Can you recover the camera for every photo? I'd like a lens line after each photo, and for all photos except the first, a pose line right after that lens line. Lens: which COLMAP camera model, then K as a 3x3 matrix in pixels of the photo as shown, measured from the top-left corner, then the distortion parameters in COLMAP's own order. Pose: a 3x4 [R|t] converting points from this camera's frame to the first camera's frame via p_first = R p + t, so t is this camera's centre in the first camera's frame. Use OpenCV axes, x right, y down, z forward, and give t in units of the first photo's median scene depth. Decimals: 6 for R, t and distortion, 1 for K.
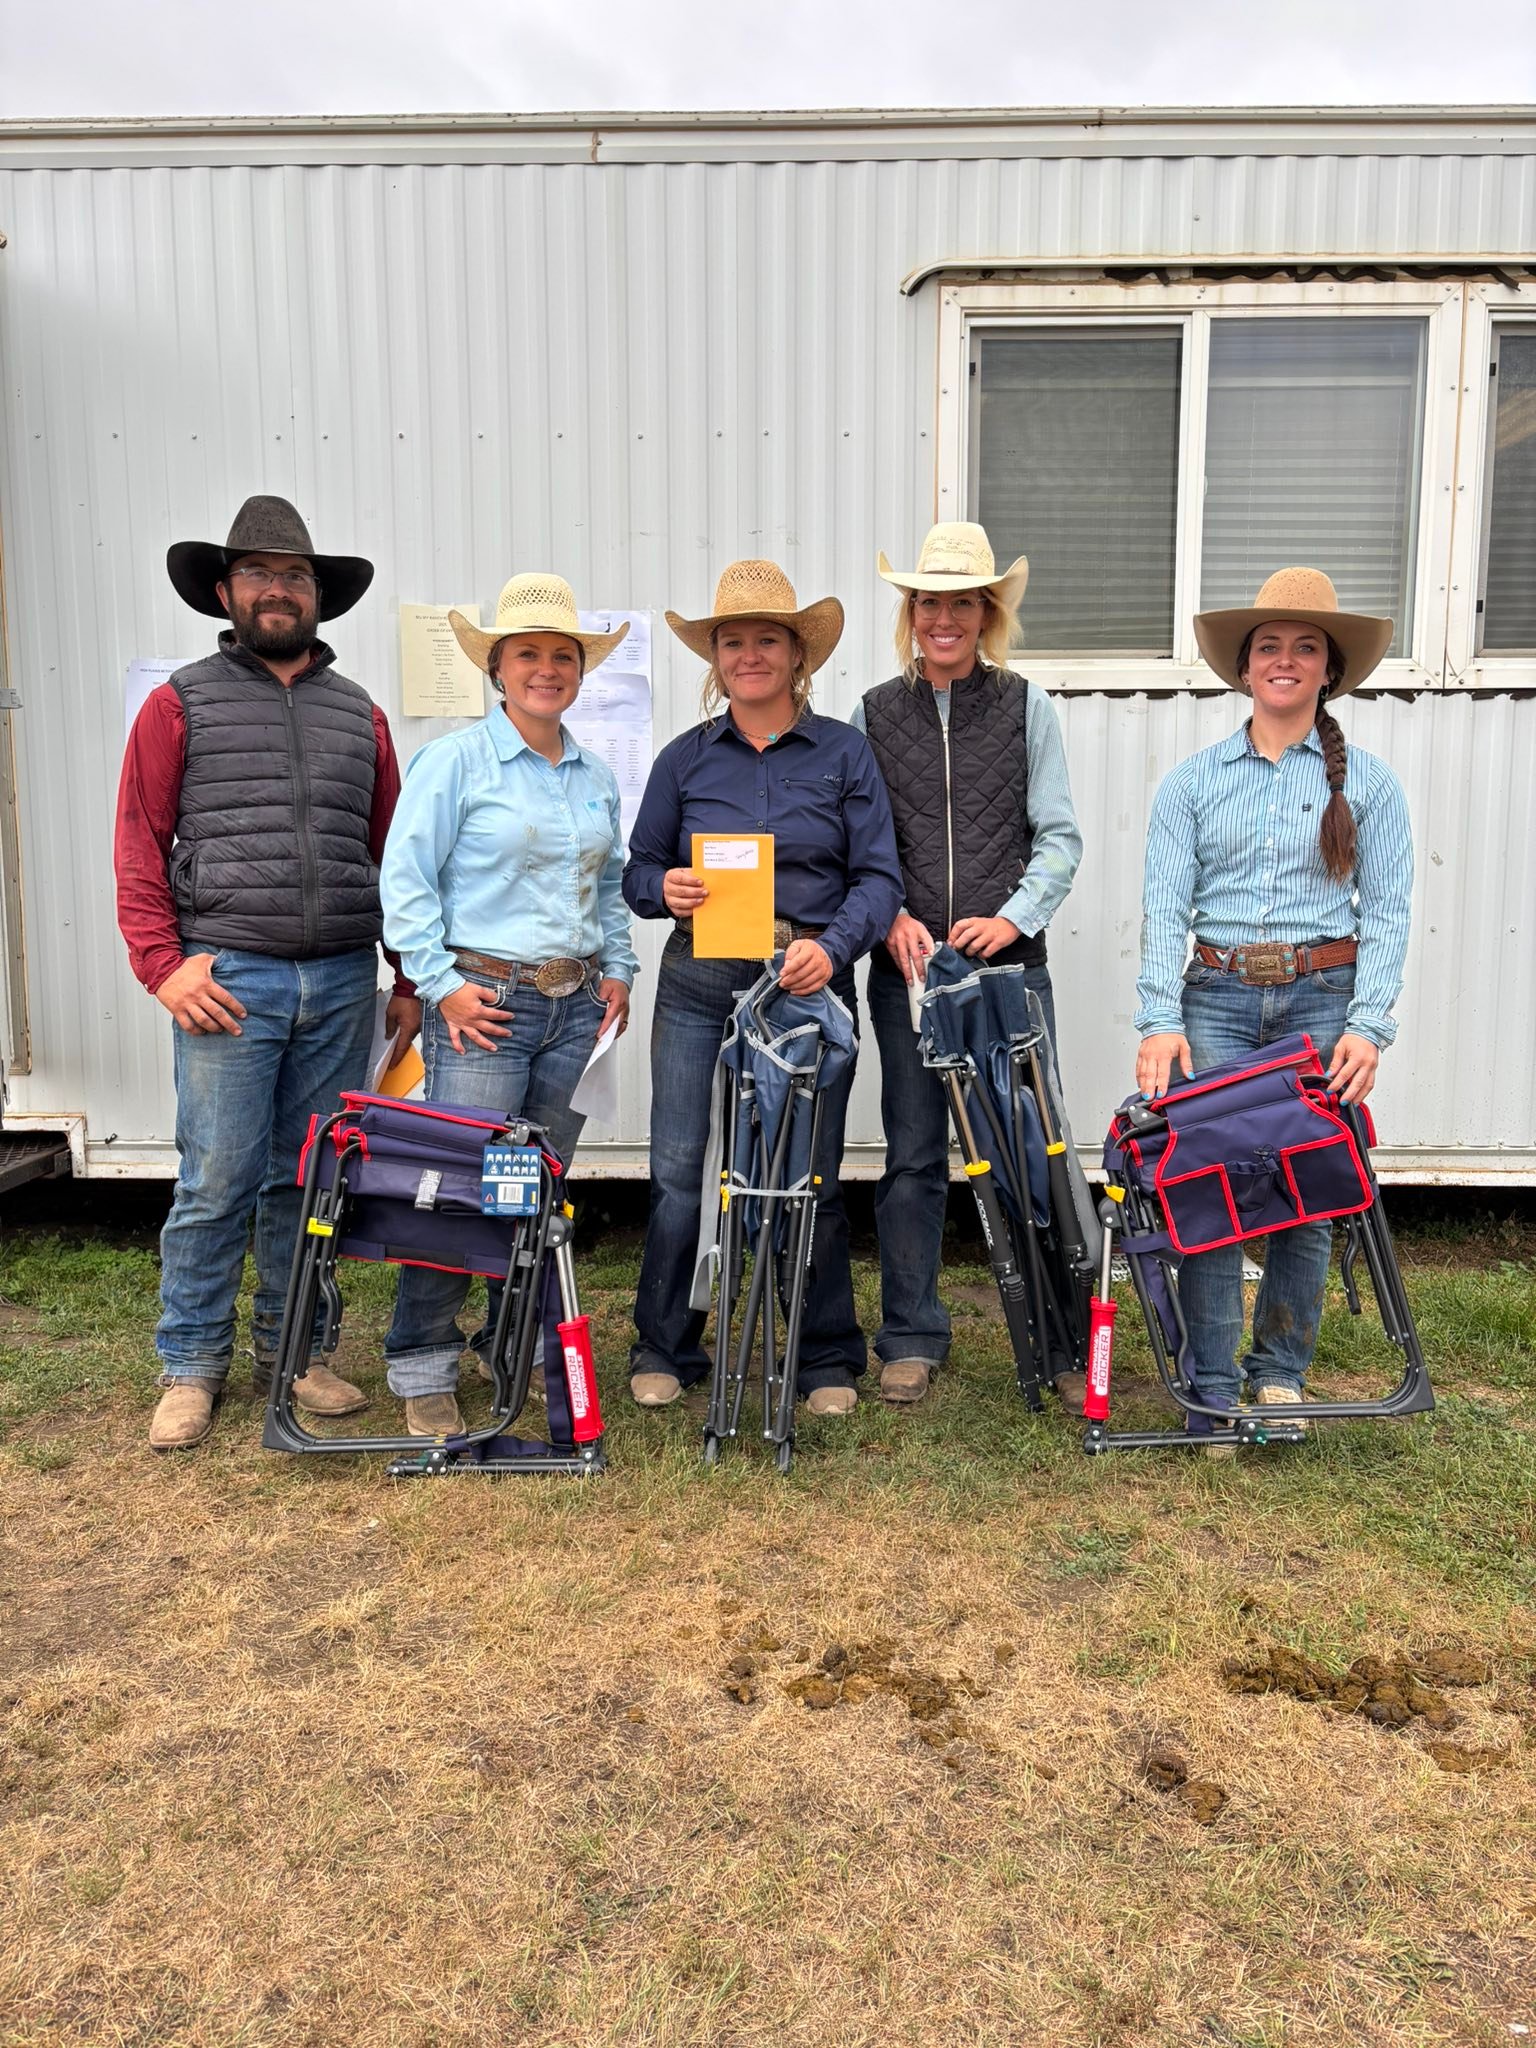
lens RADIAL K [[1506.0, 0, 769.7], [0, 1506.0, 1036.4], [0, 0, 1]] dist [0.048931, -0.059807]
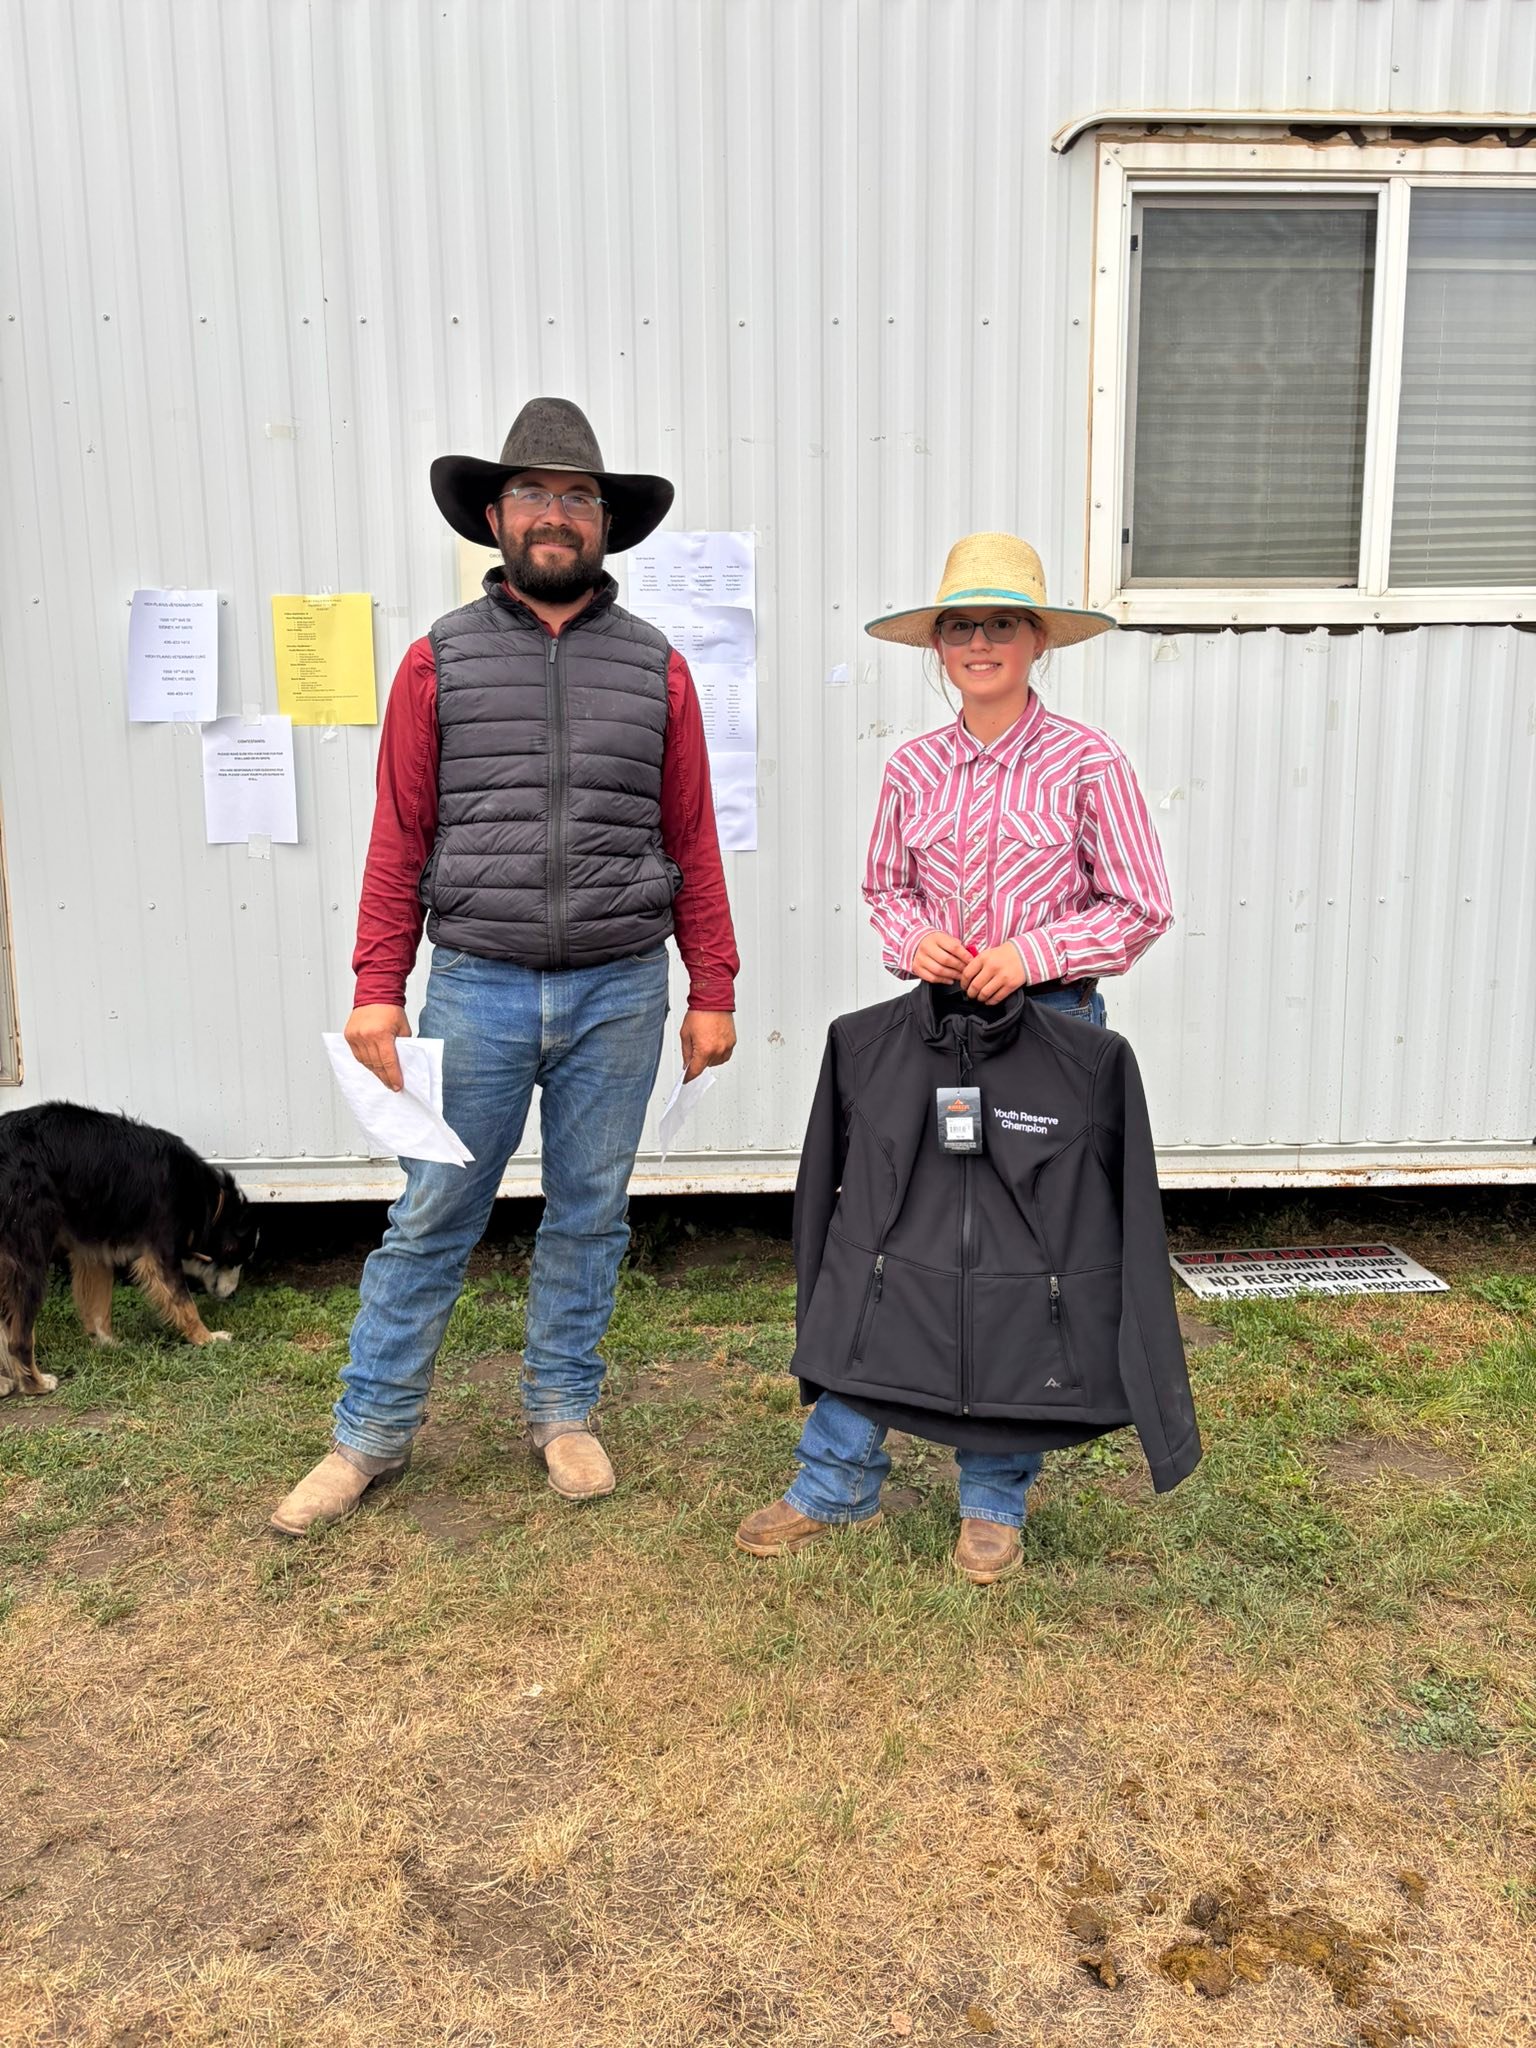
lens RADIAL K [[1504.8, 0, 774.4], [0, 1504.8, 1019.4], [0, 0, 1]] dist [0.054305, -0.067707]
pose [[0.998490, -0.016239, 0.052472, -0.121751], [0.013932, 0.998932, 0.044044, -0.047500], [-0.053131, -0.043246, 0.997651, 0.146664]]
